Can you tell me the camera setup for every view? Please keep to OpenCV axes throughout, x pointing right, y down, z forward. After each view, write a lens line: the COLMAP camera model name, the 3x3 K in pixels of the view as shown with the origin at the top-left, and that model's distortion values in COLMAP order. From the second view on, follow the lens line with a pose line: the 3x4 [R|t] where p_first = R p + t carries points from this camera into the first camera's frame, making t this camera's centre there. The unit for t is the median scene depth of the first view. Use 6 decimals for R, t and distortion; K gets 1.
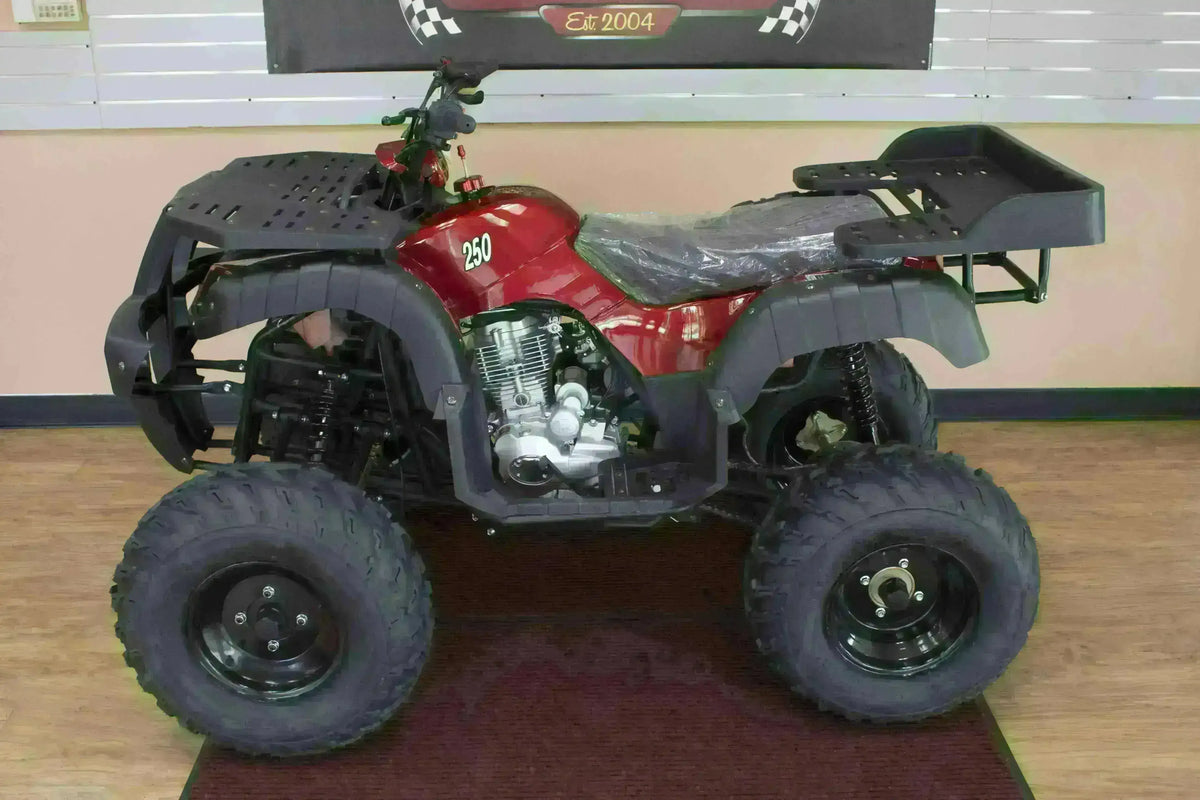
lens RADIAL K [[1279.7, 0, 600.0], [0, 1279.7, 400.0], [0, 0, 1]] dist [-0.076755, 0.041472]
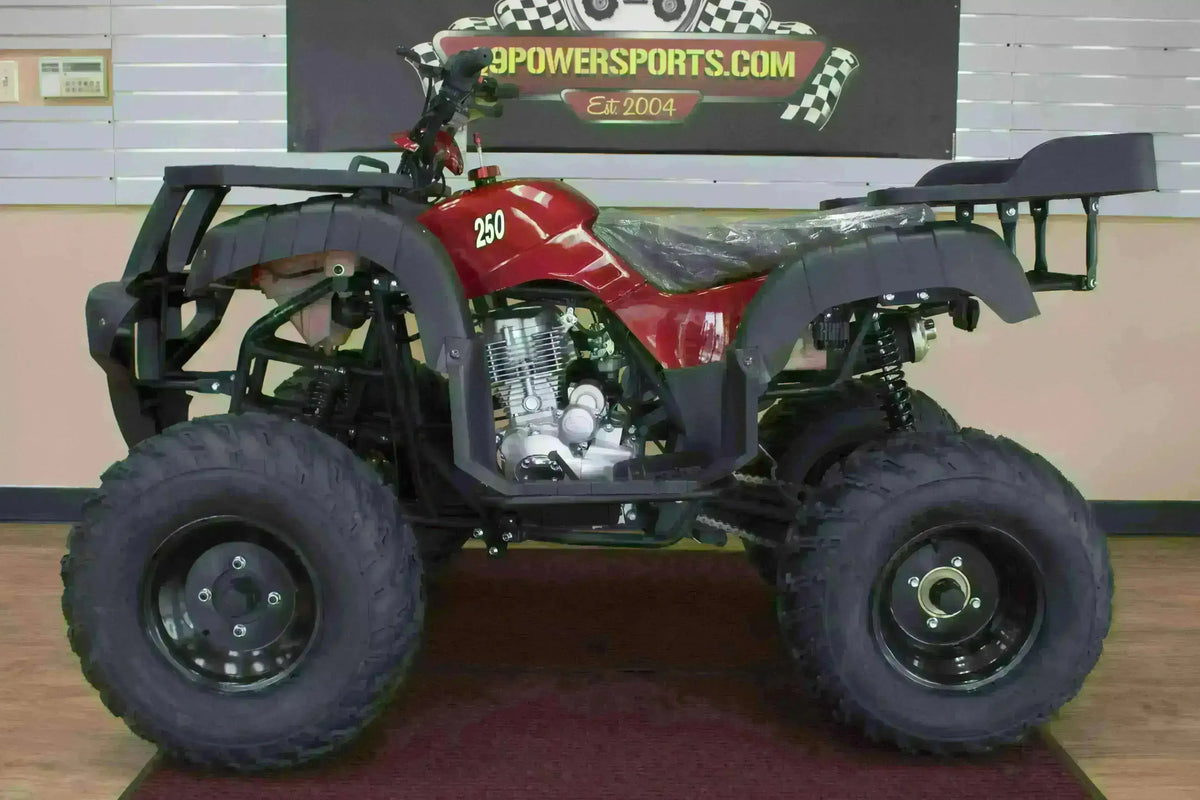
lens RADIAL K [[1279.7, 0, 600.0], [0, 1279.7, 400.0], [0, 0, 1]] dist [-0.076755, 0.041472]
pose [[0.999785, 0.015707, -0.013556, 0.000429], [-0.018394, 0.973289, -0.228843, 0.219838], [0.009600, 0.229043, 0.973369, 0.107422]]
